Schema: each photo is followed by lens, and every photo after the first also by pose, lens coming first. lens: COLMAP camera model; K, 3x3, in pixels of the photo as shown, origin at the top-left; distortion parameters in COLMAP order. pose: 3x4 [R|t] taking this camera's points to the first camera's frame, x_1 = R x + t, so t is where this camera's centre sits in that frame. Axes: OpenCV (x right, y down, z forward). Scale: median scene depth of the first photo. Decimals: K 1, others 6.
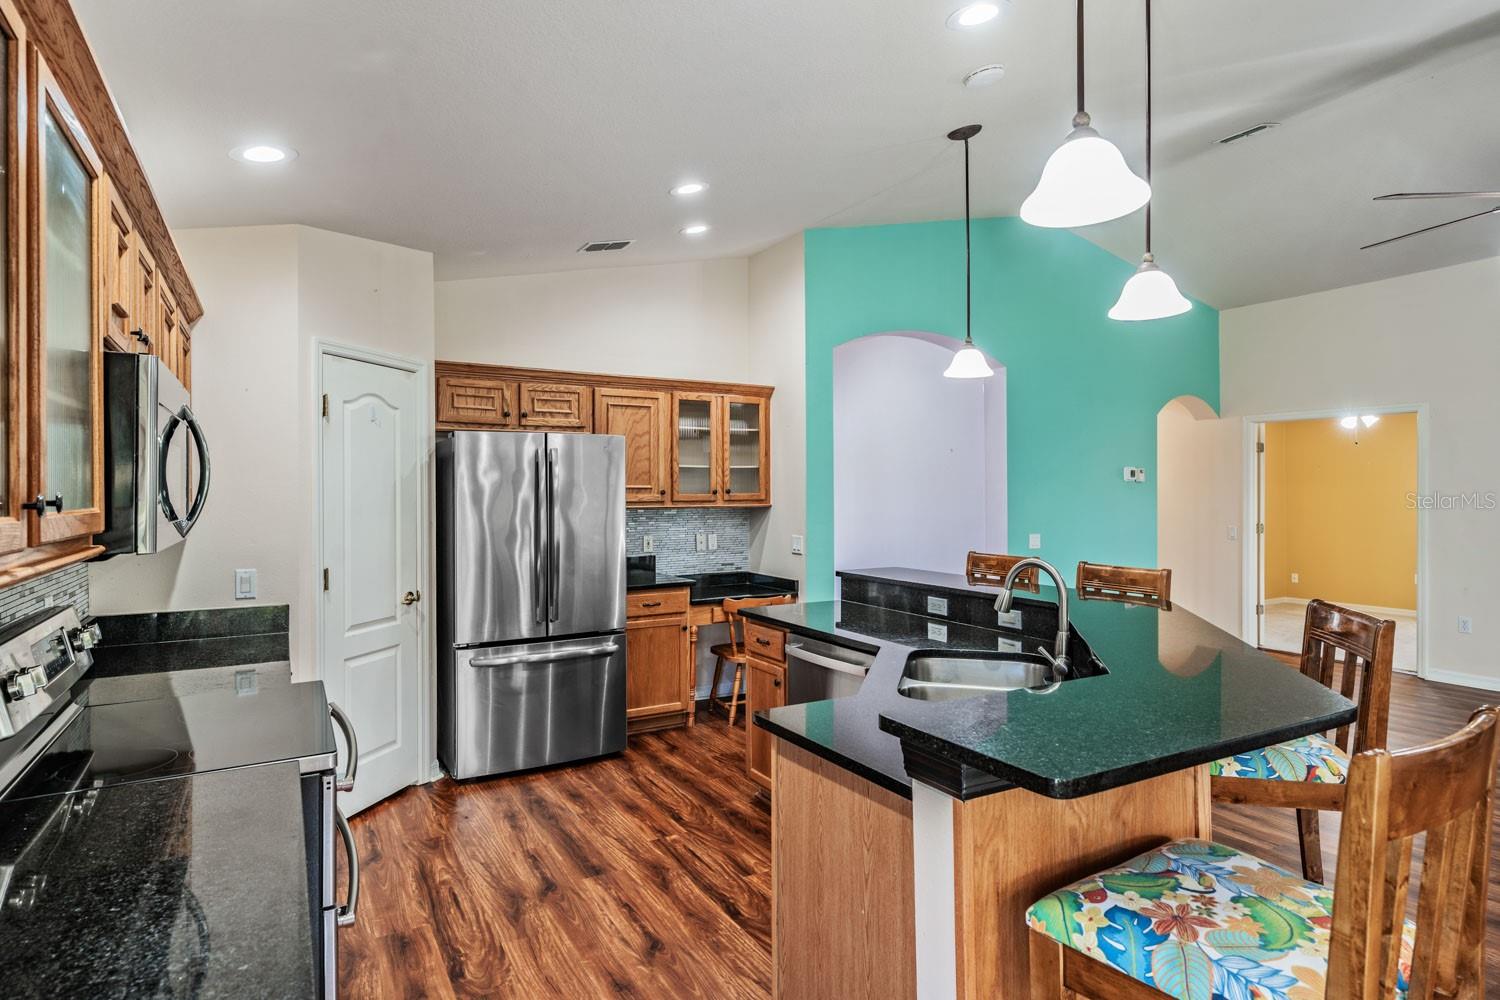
lens RADIAL K [[810.4, 0, 742.6], [0, 810.4, 489.7], [0, 0, 1]] dist [0.001821, 0.000708]
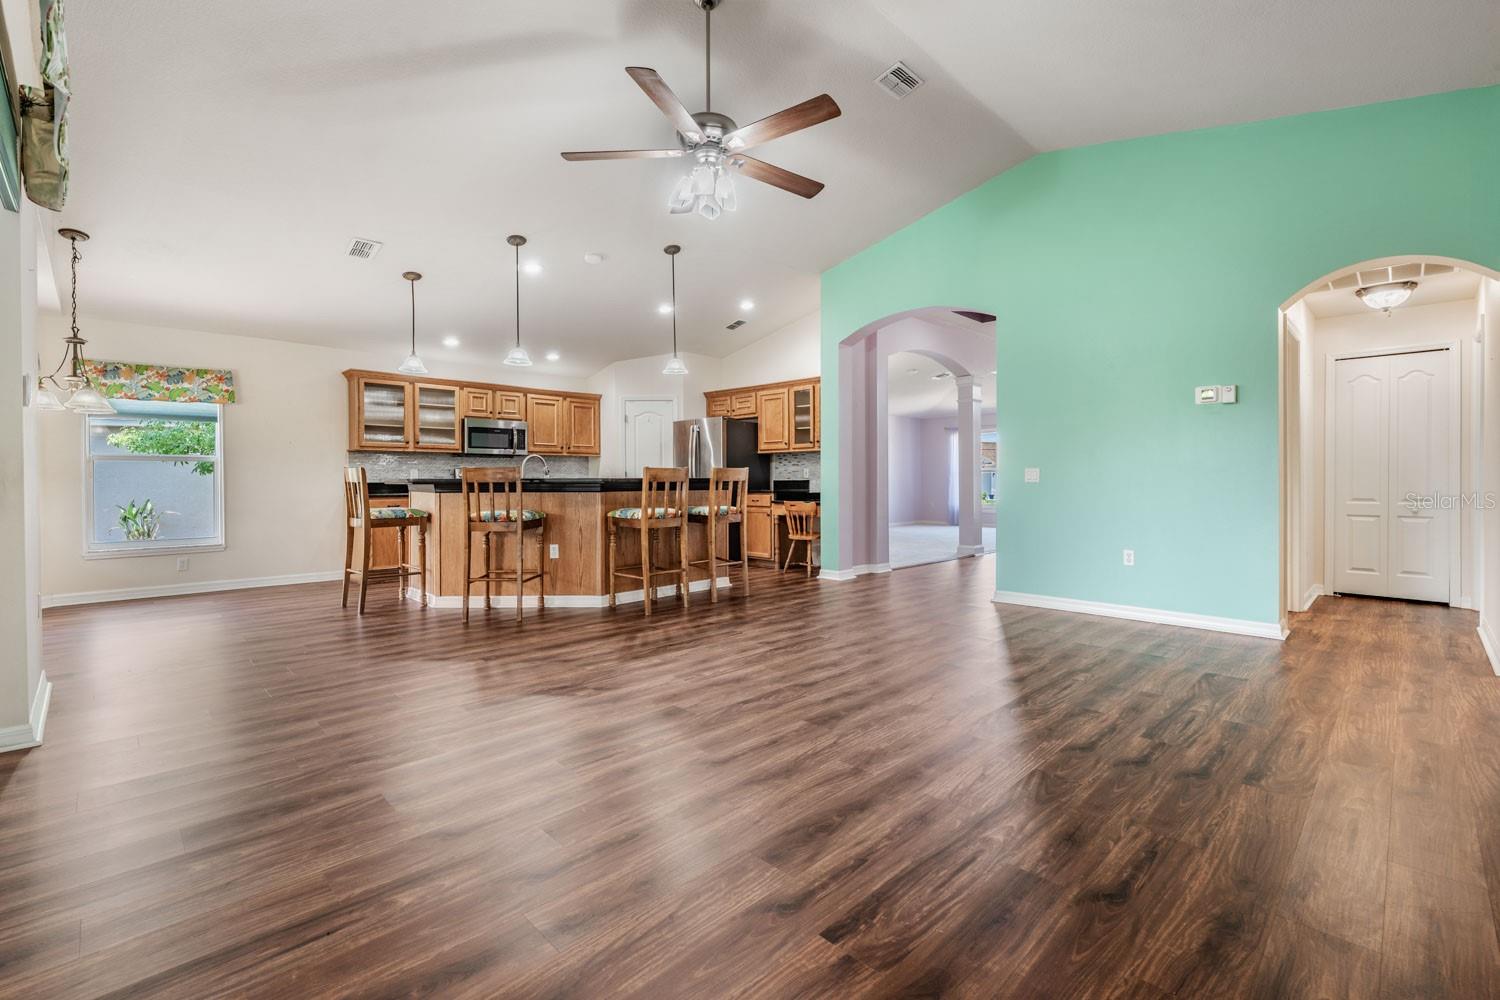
lens RADIAL K [[649.9, 0, 746.5], [0, 649.9, 475.8], [0, 0, 1]] dist [0.001347, -0.000049]
pose [[0.267235, -0.000924, -0.963631, 1.534456], [0.003802, 0.999993, 0.000096, 0.089626], [0.963624, -0.003690, 0.267236, 0.612252]]
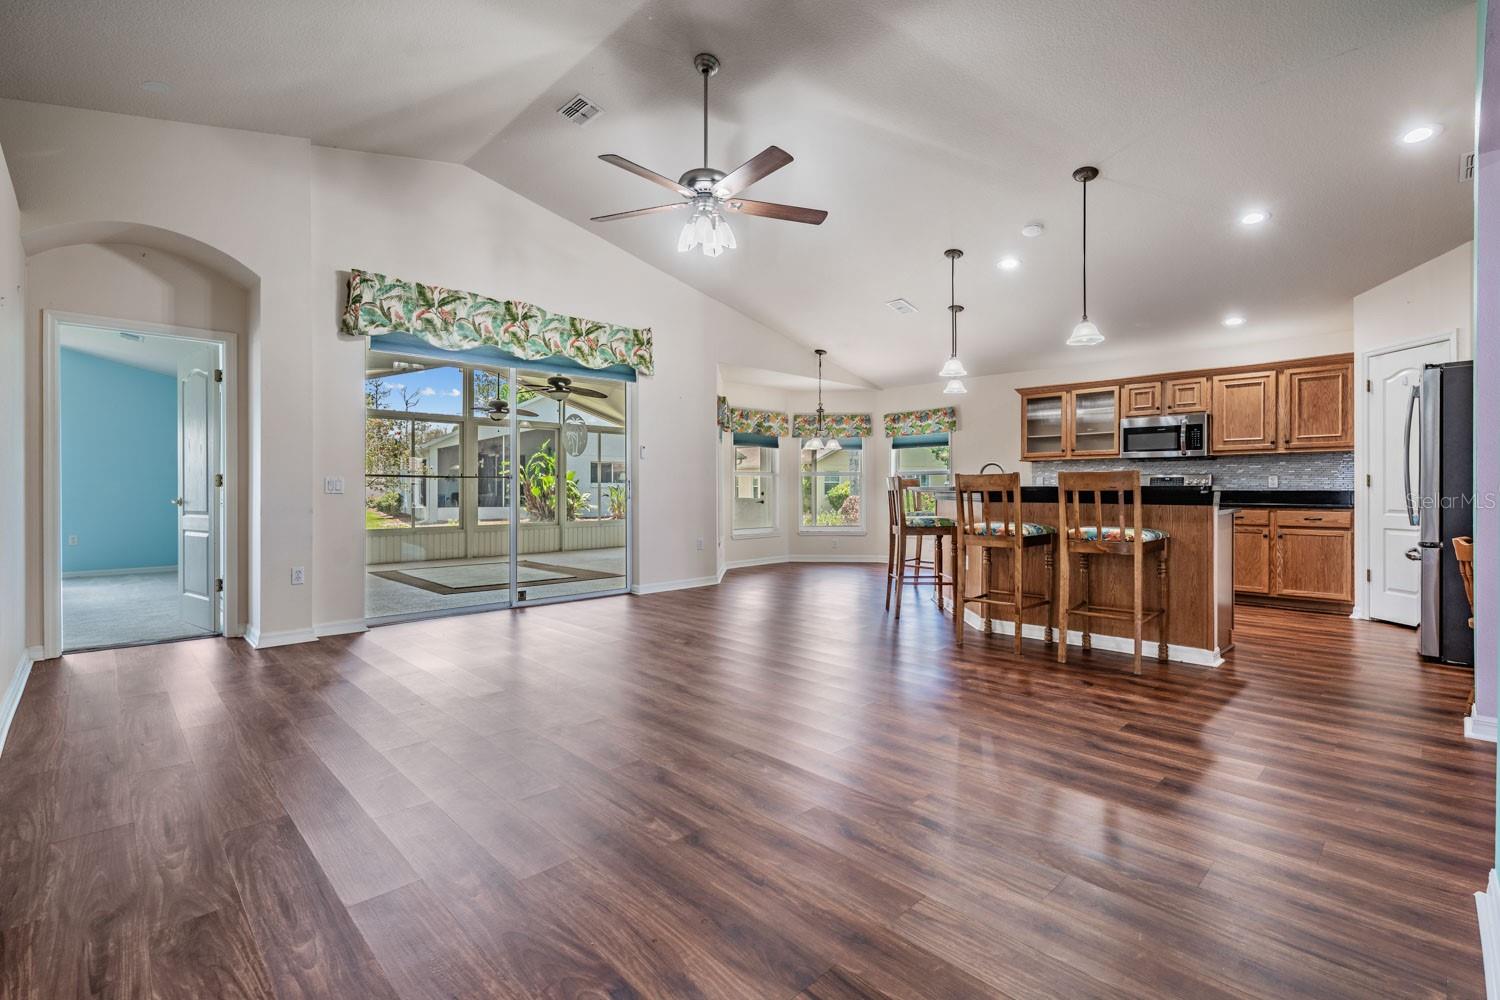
lens RADIAL K [[675.4, 0, 747.9], [0, 675.4, 490.2], [0, 0, 1]] dist [0.001727, 0.000006]
pose [[-0.968950, 0.005423, -0.247197, 0.954909], [0.005034, 0.999985, 0.002206, 0.094855], [0.247205, 0.000893, -0.968963, 1.664134]]
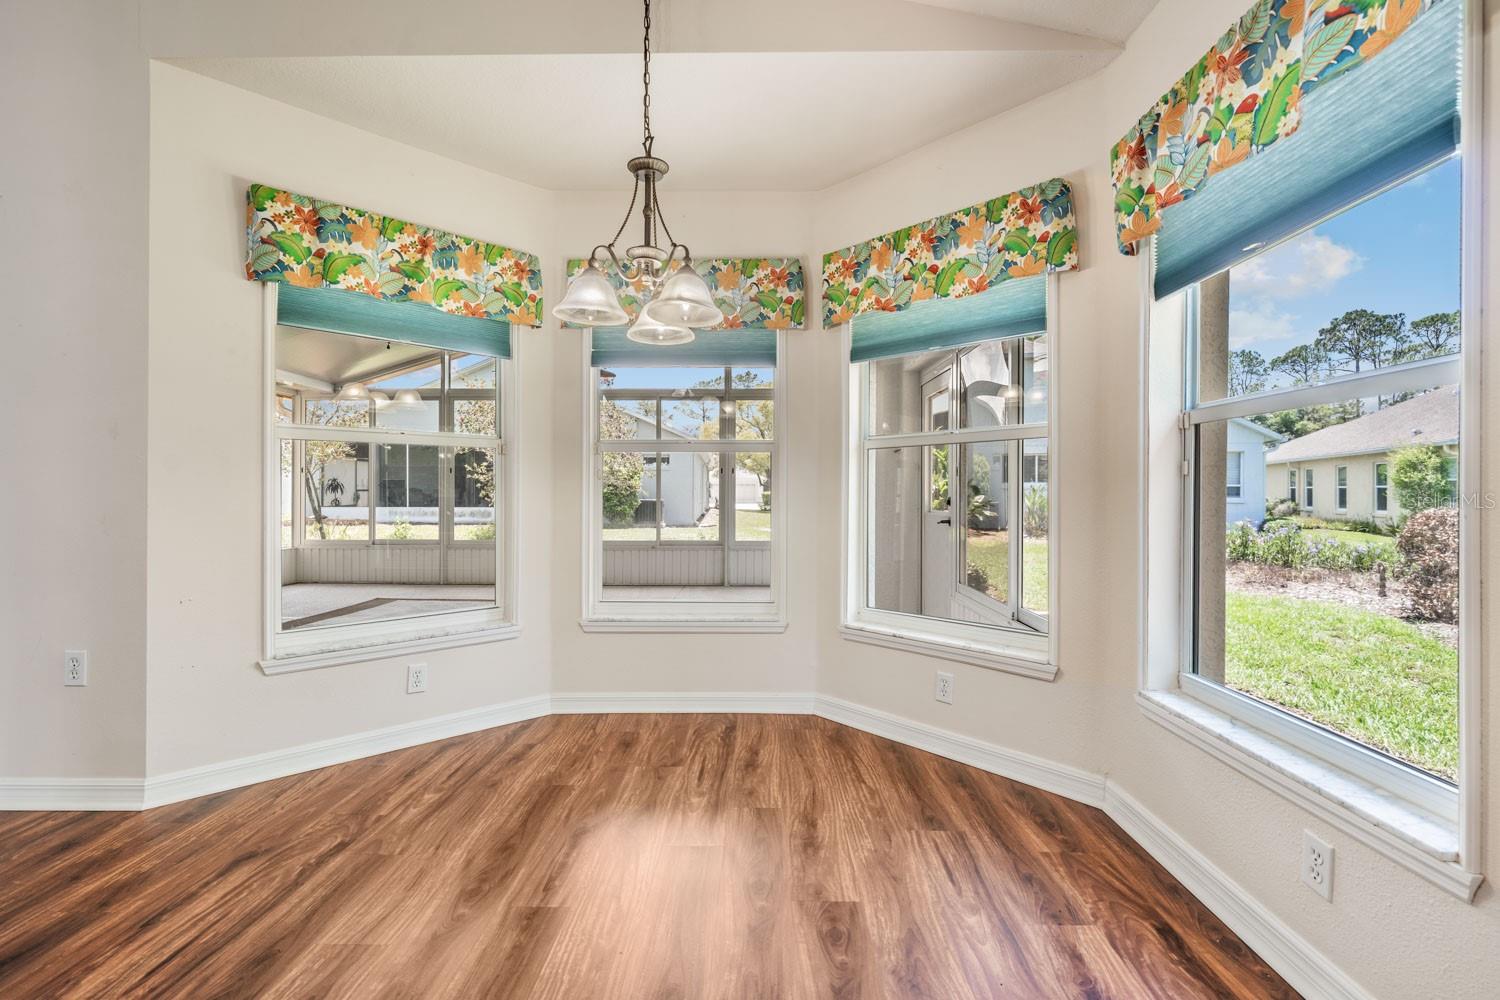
lens RADIAL K [[675.4, 0, 747.9], [0, 675.4, 490.2], [0, 0, 1]] dist [0.001727, 0.000006]
pose [[-0.857794, 0.001901, 0.513990, -0.005568], [0.000404, 0.999995, -0.003023, 0.099308], [-0.513993, -0.002385, -0.857791, 0.244237]]
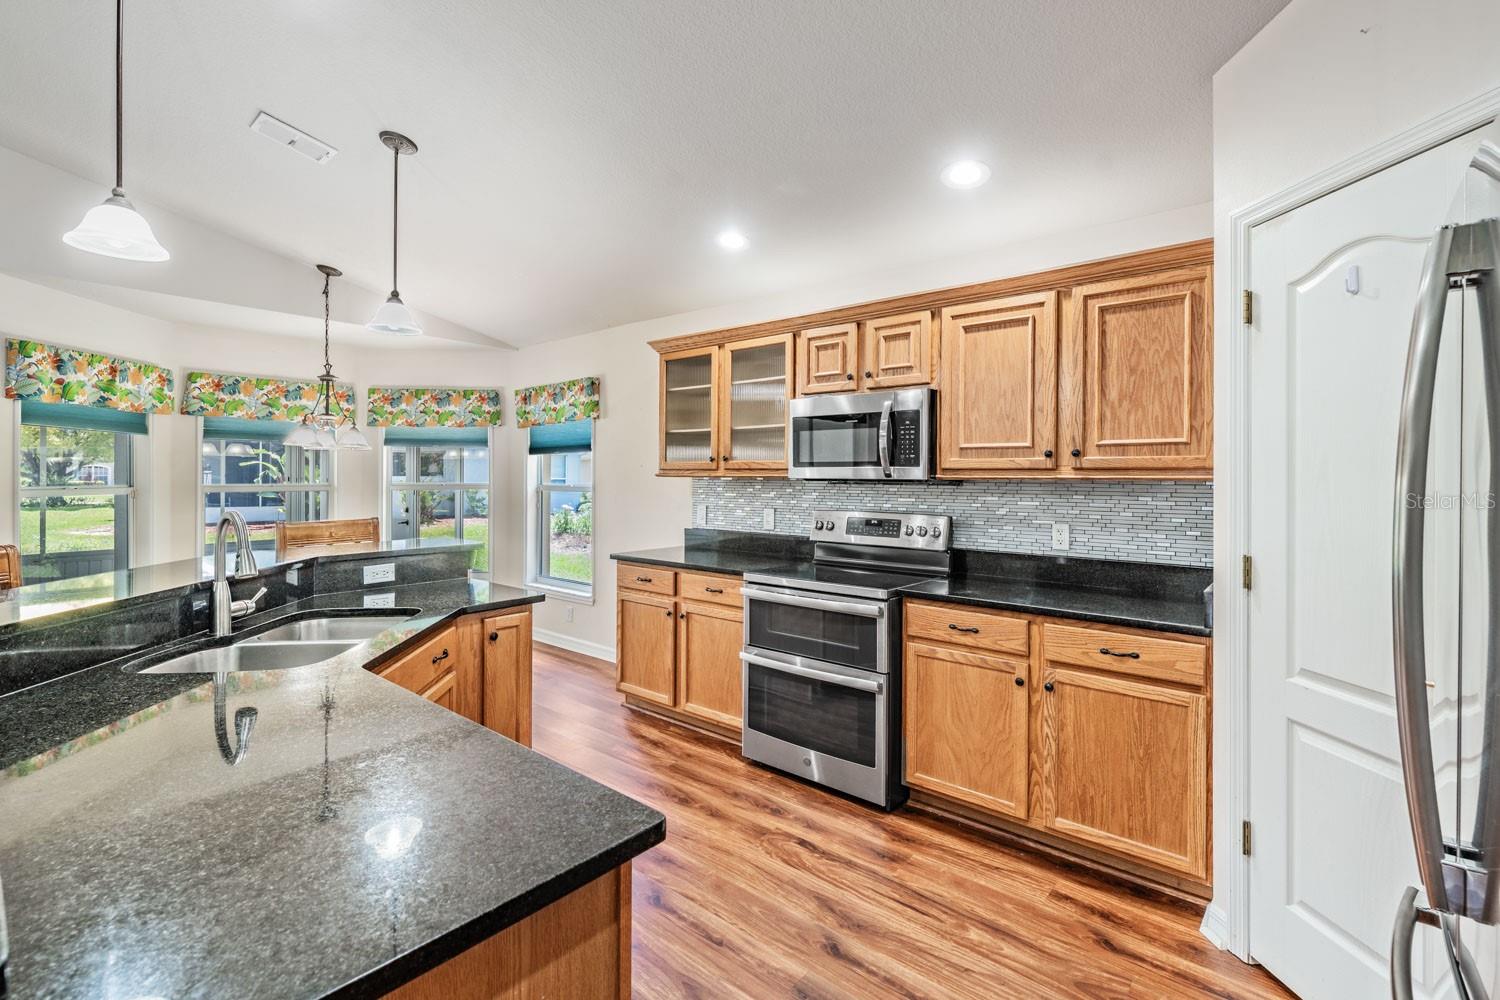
lens RADIAL K [[672.8, 0, 750.6], [0, 672.8, 475.0], [0, 0, 1]] dist [-0.000458, 0.000069]
pose [[-0.938271, -0.000368, -0.345900, 0.040144], [-0.000499, 1.000000, 0.000287, 0.025050], [0.345899, 0.000442, -0.938271, 1.068257]]
